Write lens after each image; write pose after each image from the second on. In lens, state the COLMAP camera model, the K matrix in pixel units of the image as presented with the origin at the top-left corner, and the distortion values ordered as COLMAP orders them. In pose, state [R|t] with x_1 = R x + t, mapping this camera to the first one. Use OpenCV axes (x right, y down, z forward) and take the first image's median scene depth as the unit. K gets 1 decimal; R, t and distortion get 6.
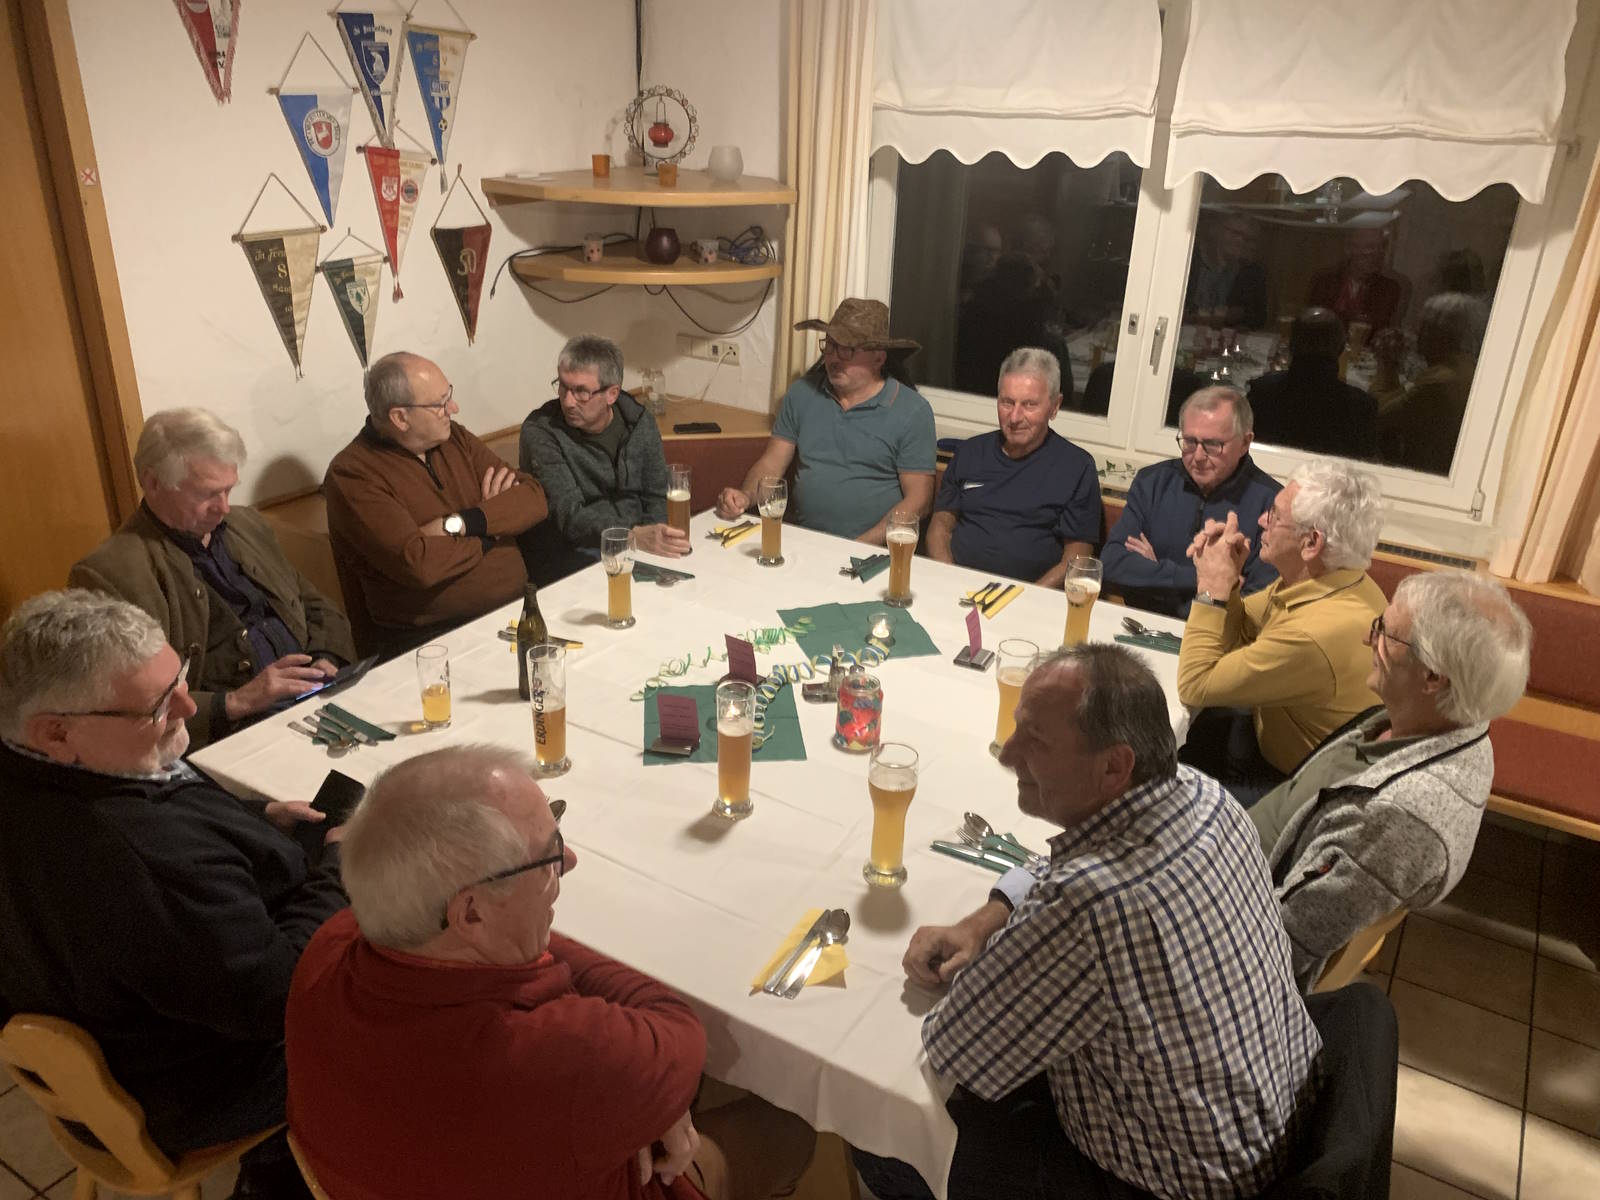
lens RADIAL K [[1232.9, 0, 796.6], [0, 1232.9, 606.2], [0, 0, 1]] dist [0.022896, -0.005083]
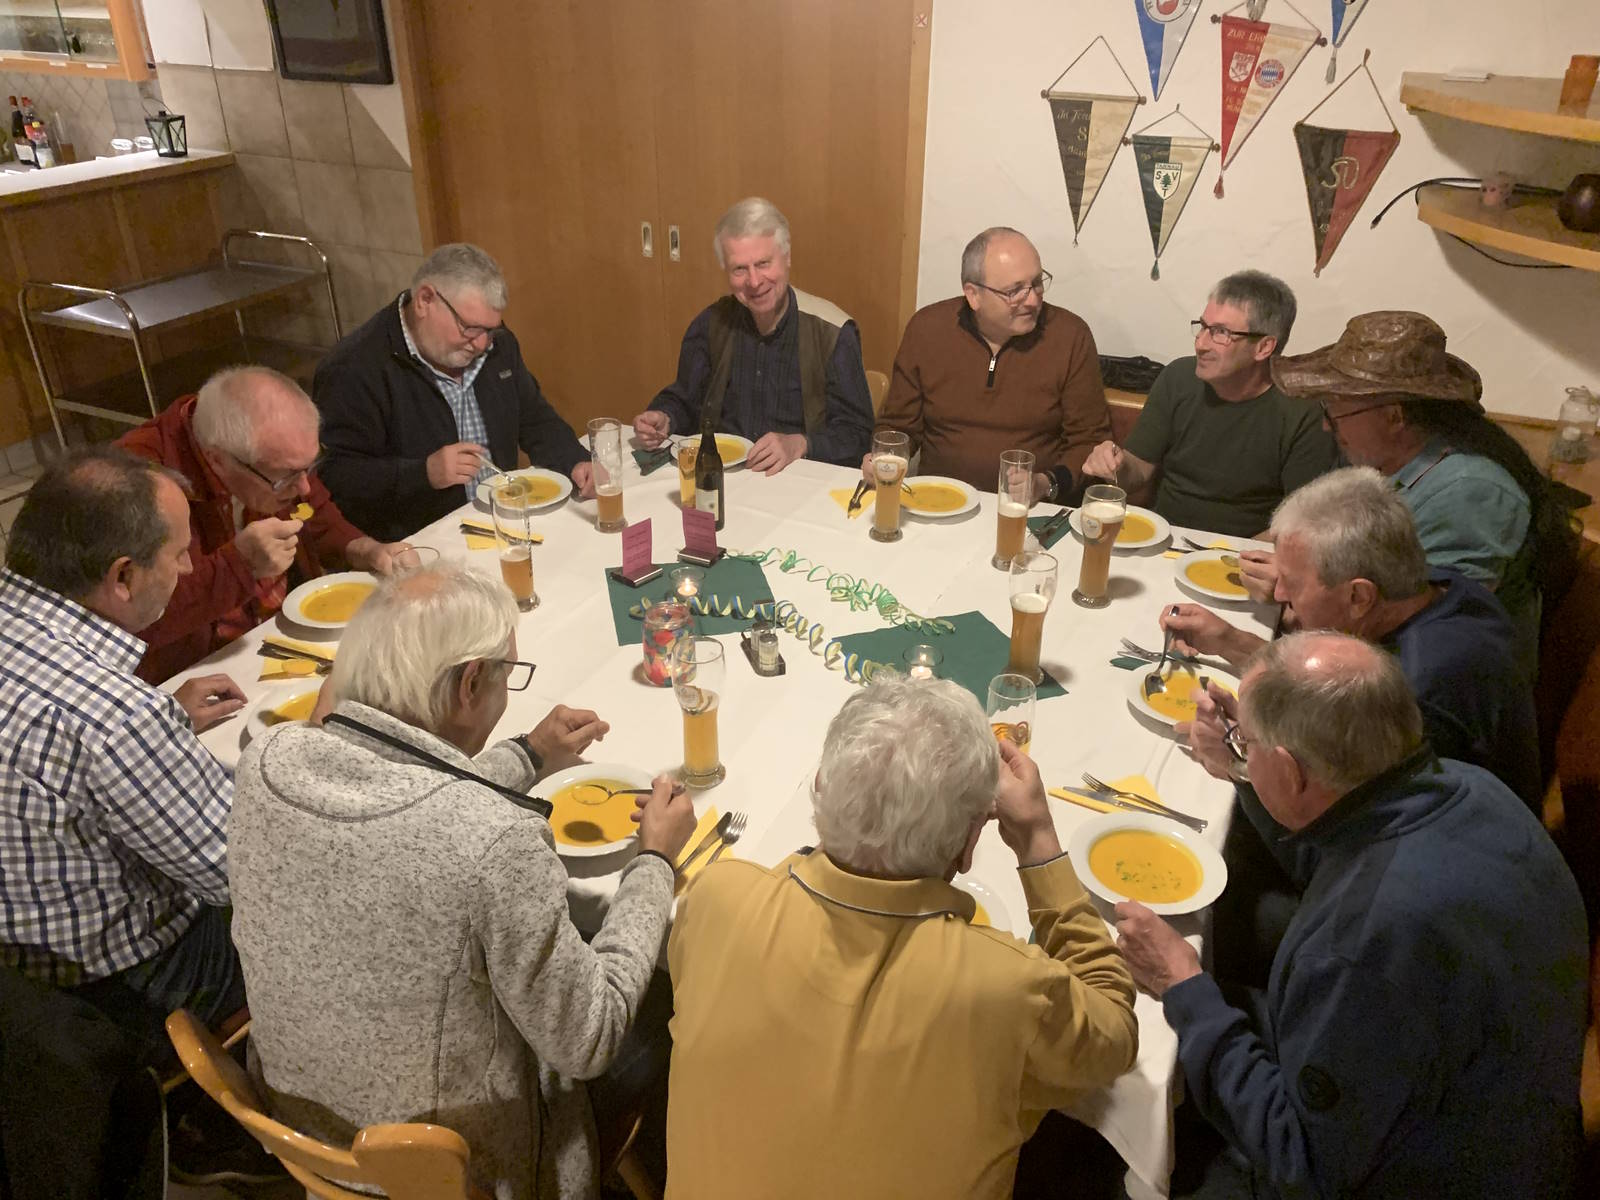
lens RADIAL K [[1232.9, 0, 811.1], [0, 1232.9, 601.4], [0, 0, 1]] dist [0.022896, -0.005083]
pose [[0.099990, 0.471259, -0.876309, 0.595052], [-0.401609, 0.824908, 0.397791, -0.251982], [0.910336, 0.312159, 0.271744, 0.599131]]
